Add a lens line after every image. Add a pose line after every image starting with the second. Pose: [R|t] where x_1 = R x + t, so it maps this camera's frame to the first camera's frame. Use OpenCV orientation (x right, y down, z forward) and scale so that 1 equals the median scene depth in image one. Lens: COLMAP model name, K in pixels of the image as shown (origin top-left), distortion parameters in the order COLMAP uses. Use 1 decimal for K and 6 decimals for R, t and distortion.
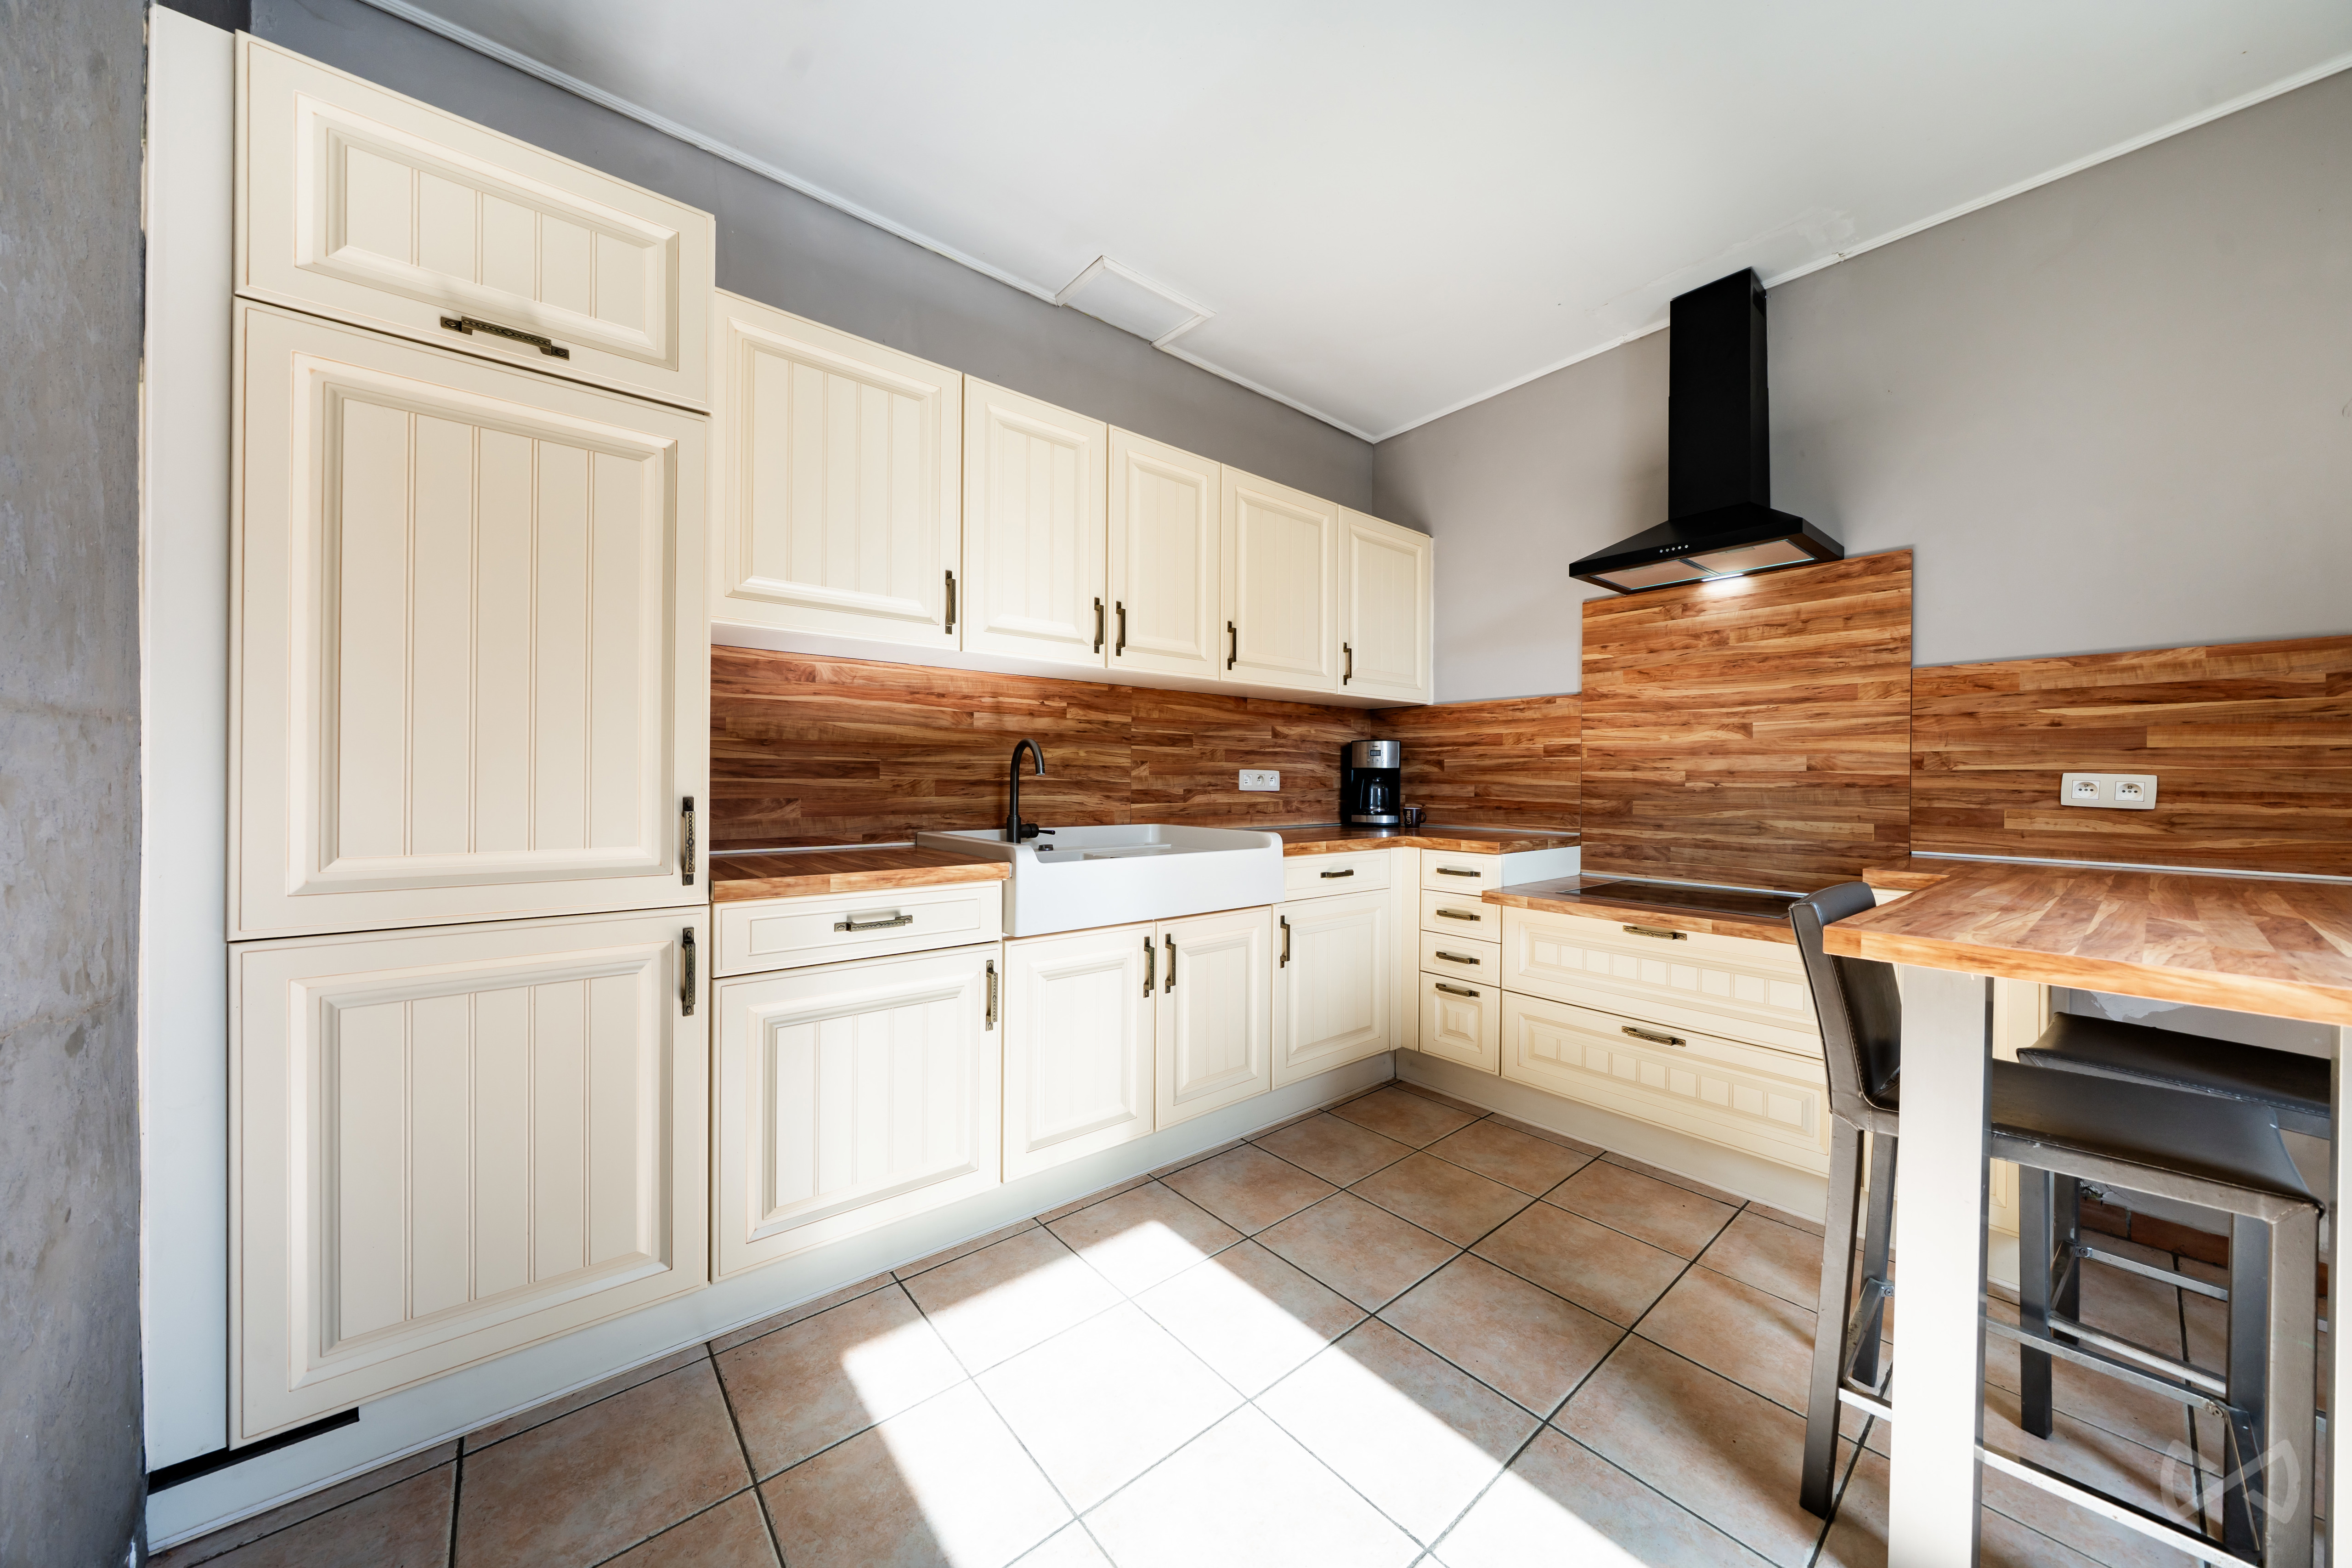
lens RADIAL K [[796.1, 0, 1171.5], [0, 796.1, 781.9], [0, 0, 1]] dist [-0.006692, 0.000153]
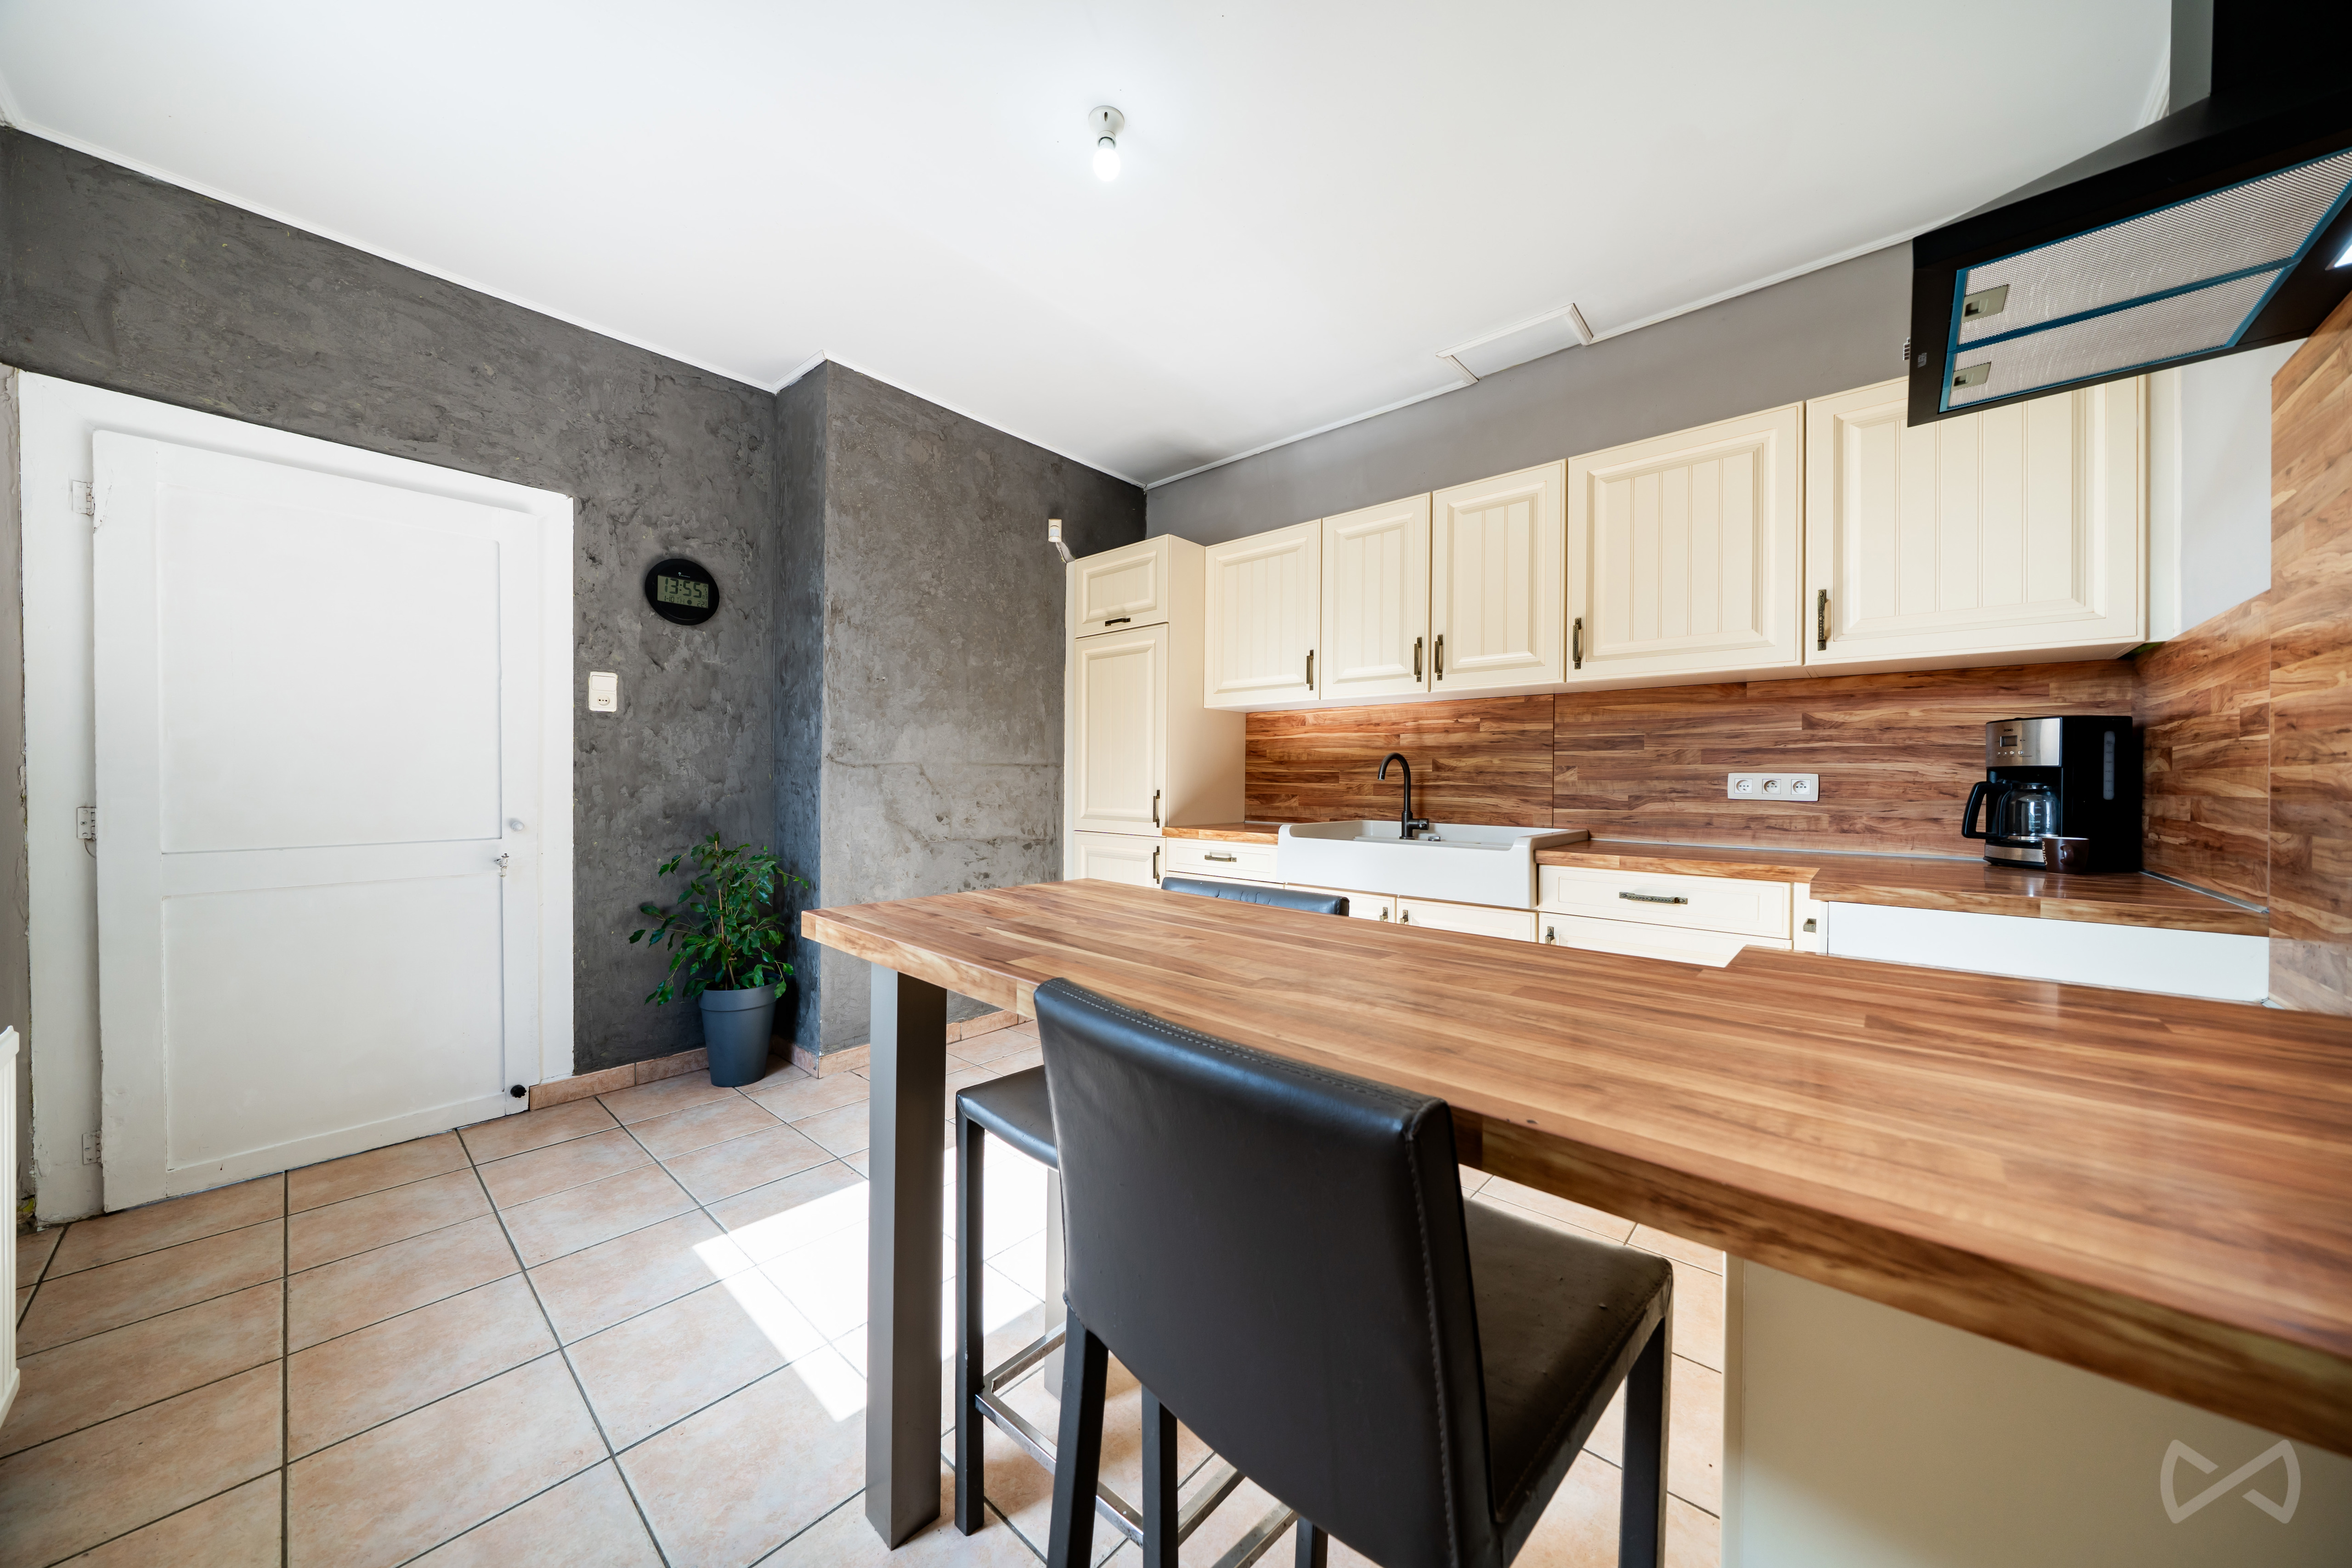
lens RADIAL K [[796.1, 0, 1171.5], [0, 796.1, 781.9], [0, 0, 1]] dist [-0.006692, 0.000153]
pose [[0.148382, -0.003509, -0.988924, 0.915899], [-0.010181, 0.999935, -0.005076, 0.003843], [0.988878, 0.010822, 0.148337, 0.370916]]
